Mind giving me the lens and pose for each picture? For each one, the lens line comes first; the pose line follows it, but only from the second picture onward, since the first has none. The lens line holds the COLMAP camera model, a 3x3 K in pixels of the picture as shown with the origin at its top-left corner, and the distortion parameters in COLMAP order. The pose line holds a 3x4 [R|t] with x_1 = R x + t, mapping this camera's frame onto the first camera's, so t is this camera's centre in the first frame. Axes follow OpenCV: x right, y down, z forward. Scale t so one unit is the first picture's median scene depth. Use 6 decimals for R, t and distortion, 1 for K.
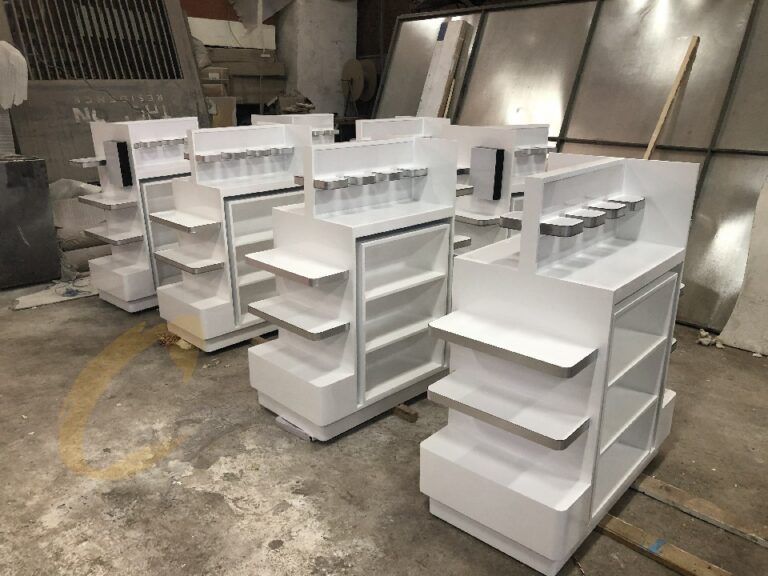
lens RADIAL K [[626.2, 0, 380.4], [0, 626.2, 284.8], [0, 0, 1]] dist [0.020819, -0.009805]
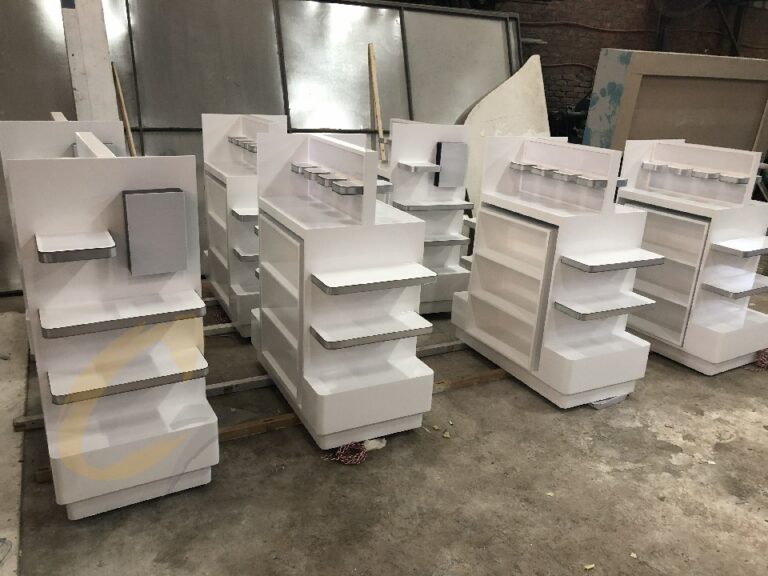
lens RADIAL K [[626.2, 0, 376.5], [0, 626.2, 287.3], [0, 0, 1]] dist [0.020819, -0.009805]
pose [[0.305783, -0.294200, 0.905507, -0.754964], [0.249383, 0.942607, 0.222038, -0.196277], [-0.918861, 0.157922, 0.361601, 0.577337]]
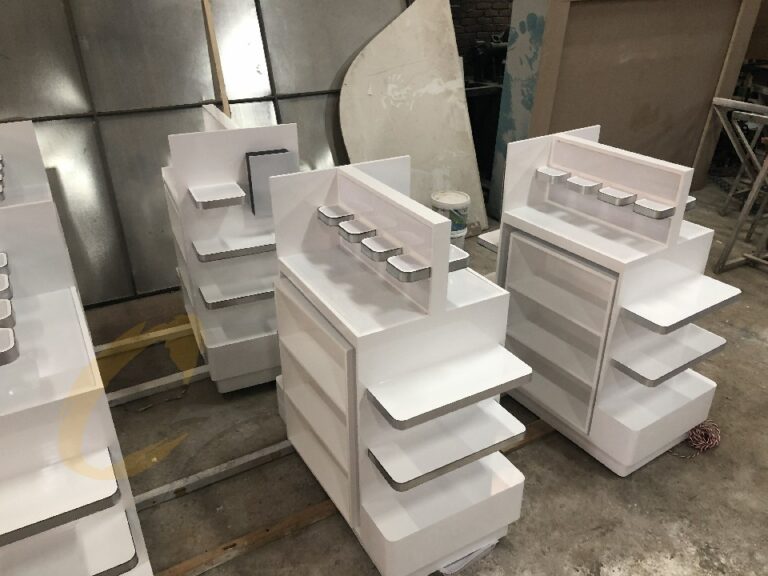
lens RADIAL K [[626.2, 0, 391.4], [0, 626.2, 293.3], [0, 0, 1]] dist [0.020819, -0.009805]
pose [[0.251473, -0.457508, 0.852906, -0.418498], [0.300650, 0.874555, 0.380477, -0.241055], [-0.919984, 0.160746, 0.357477, 0.460938]]
